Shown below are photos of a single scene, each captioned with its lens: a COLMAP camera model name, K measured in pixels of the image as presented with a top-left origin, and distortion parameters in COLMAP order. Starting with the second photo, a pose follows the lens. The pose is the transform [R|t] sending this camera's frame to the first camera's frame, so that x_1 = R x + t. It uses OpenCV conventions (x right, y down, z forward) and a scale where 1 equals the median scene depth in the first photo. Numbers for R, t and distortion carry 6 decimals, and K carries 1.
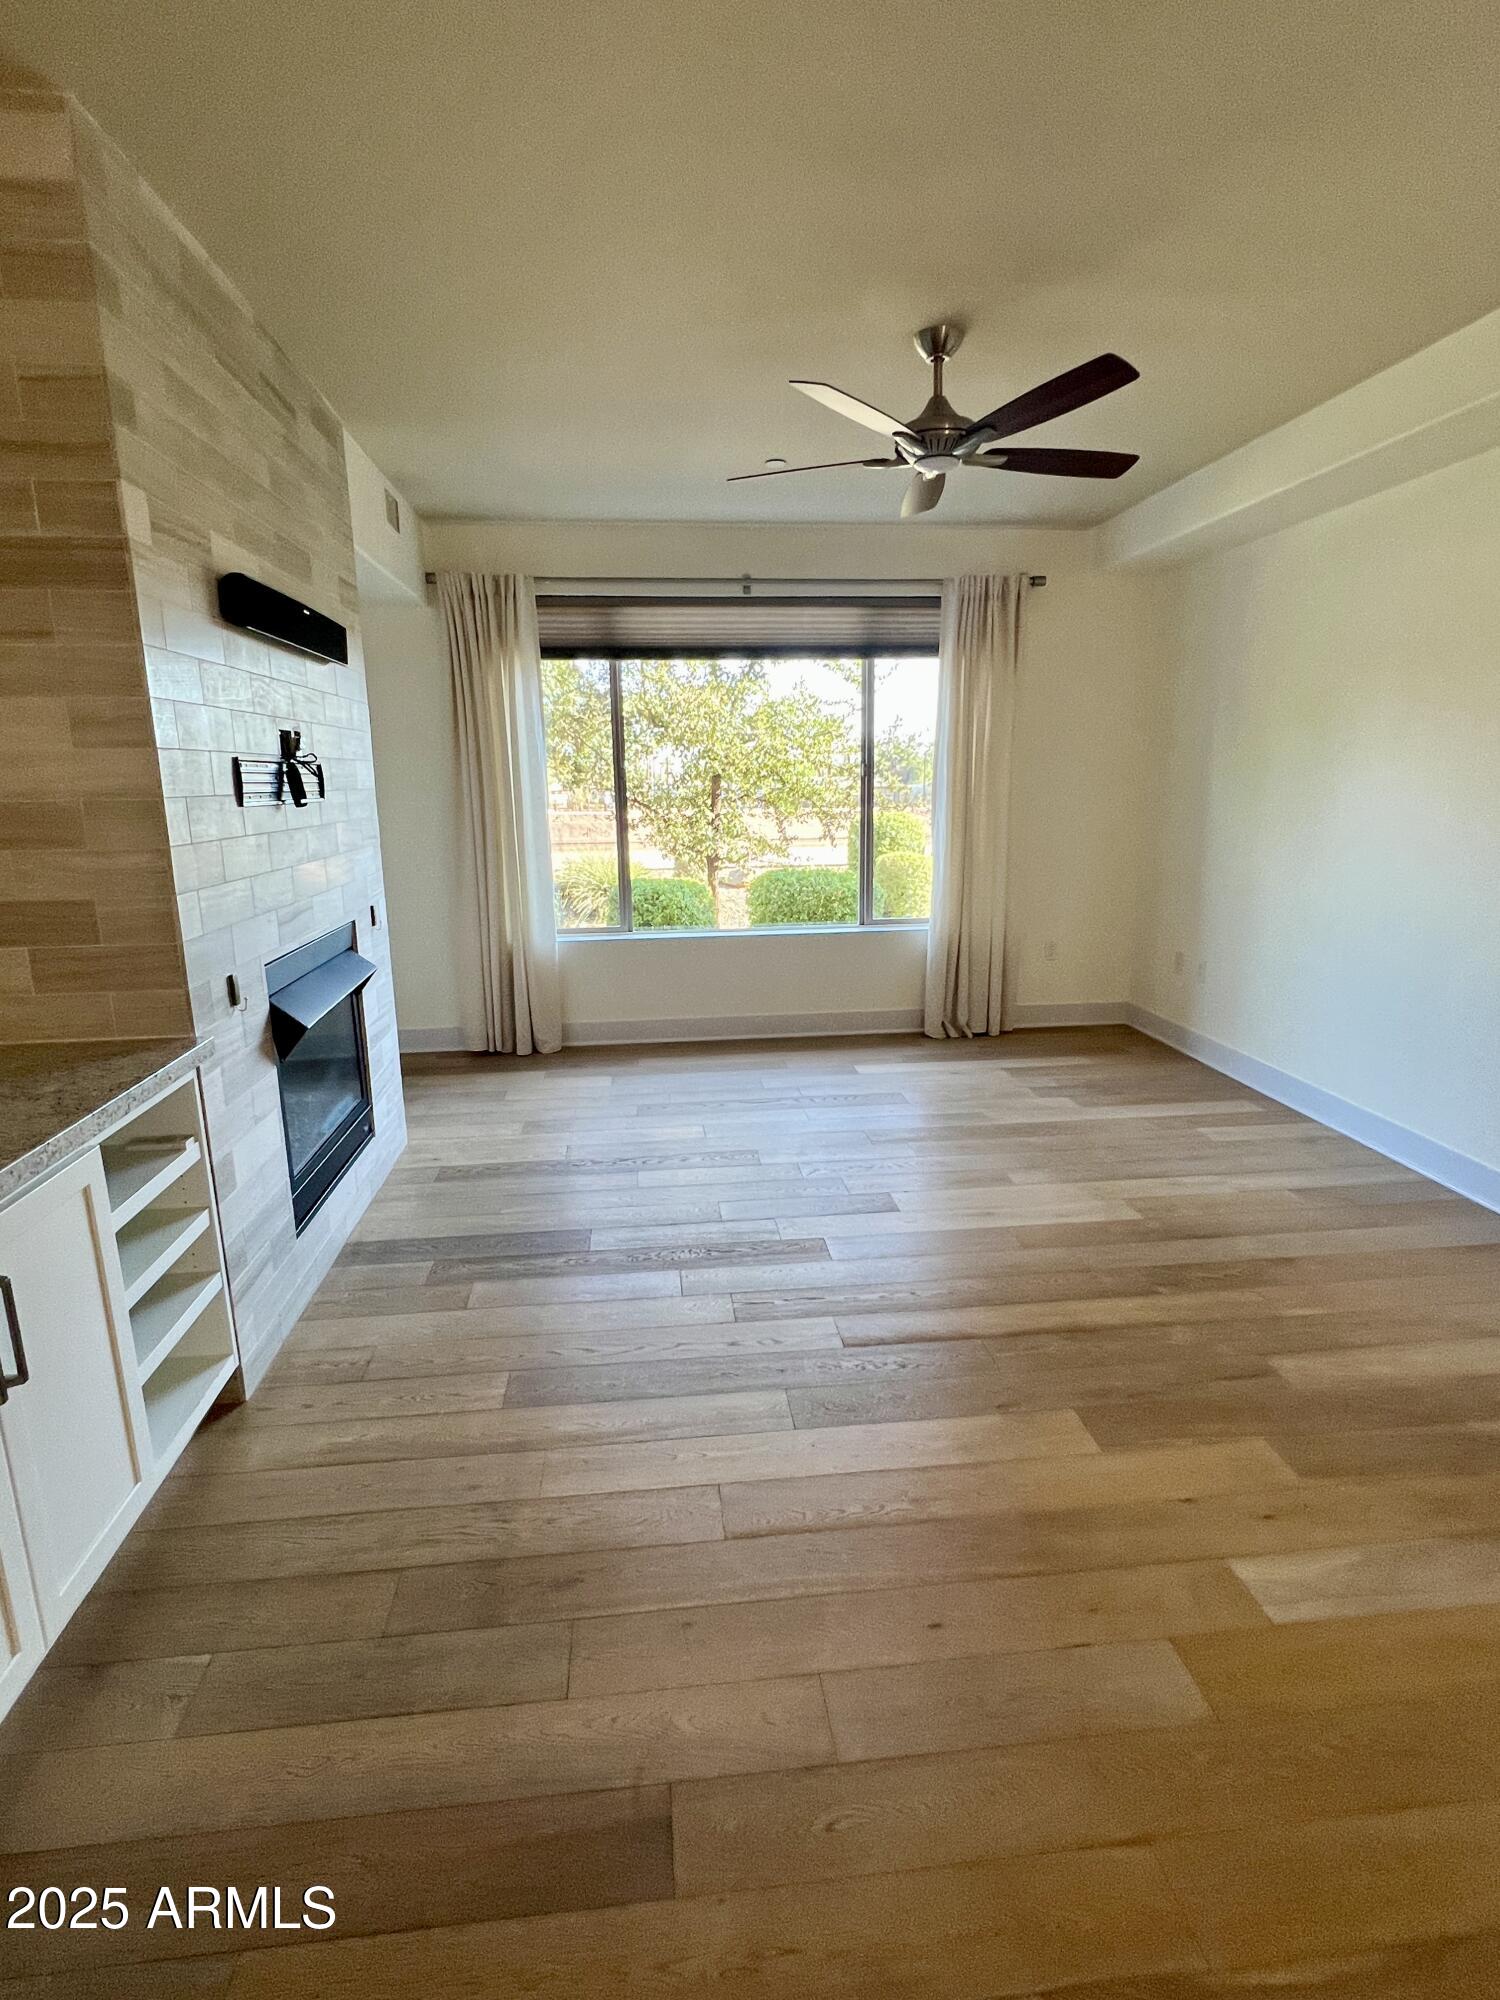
lens RADIAL K [[997.4, 0, 750.0], [0, 997.4, 1000.0], [0, 0, 1]] dist [-0.001065, 0.000082]
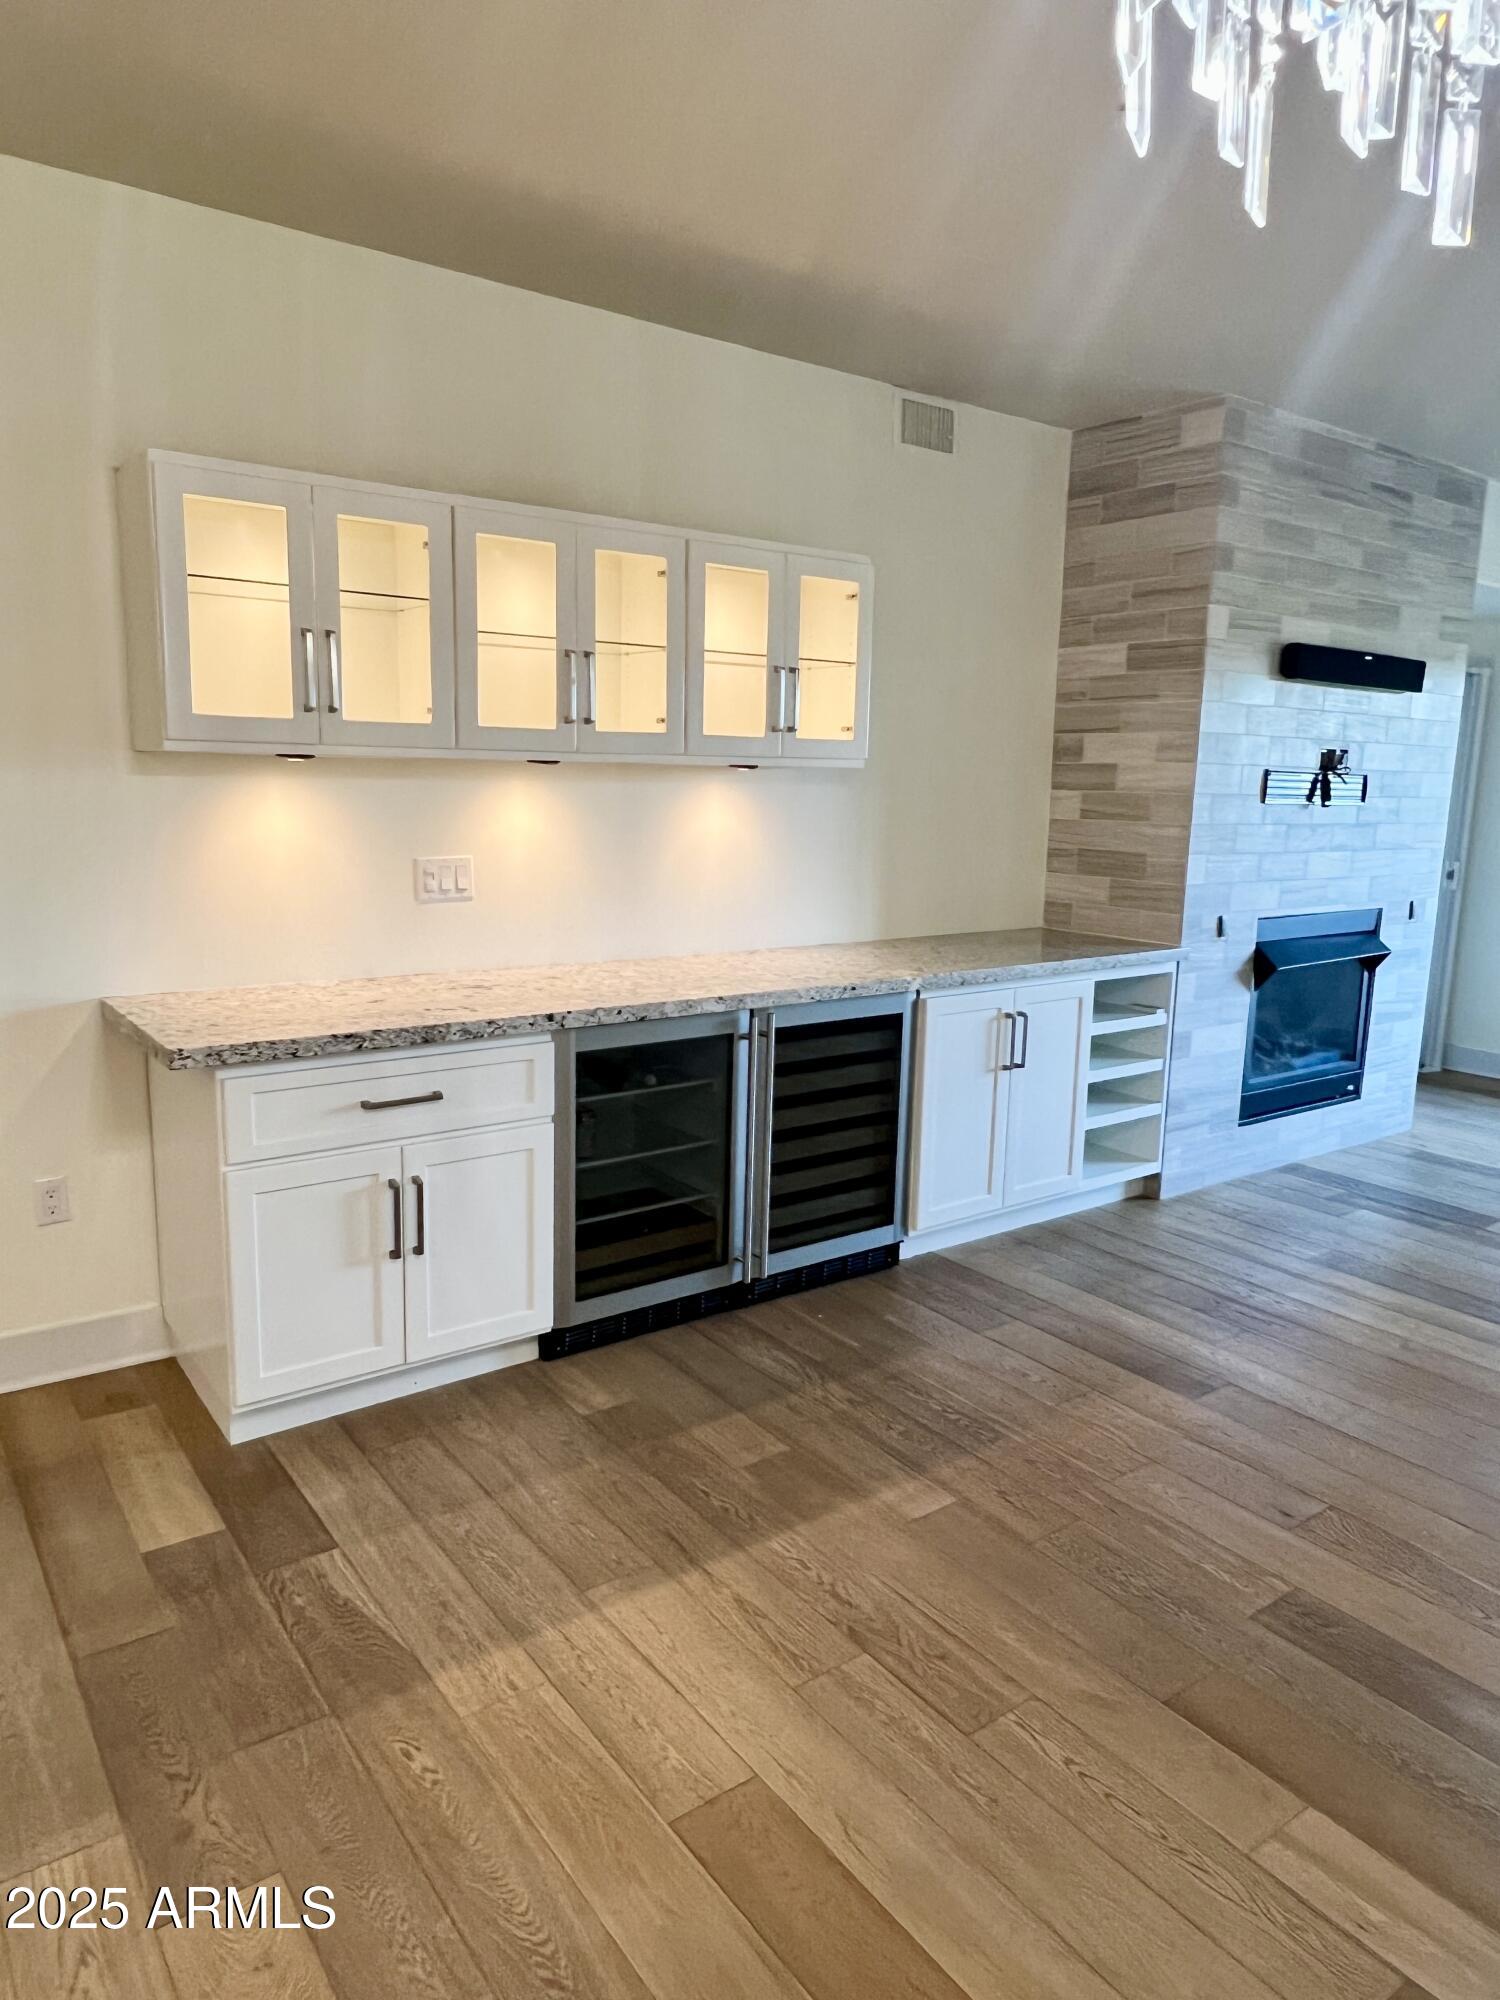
lens RADIAL K [[1285.6, 0, 750.0], [0, 1285.6, 1000.0], [0, 0, 1]] dist [0.003543, 0.000592]
pose [[0.499618, 0.171807, -0.849037, 0.421483], [-0.217332, 0.973646, 0.069133, 0.064173], [0.838540, 0.149983, 0.523790, -0.307057]]
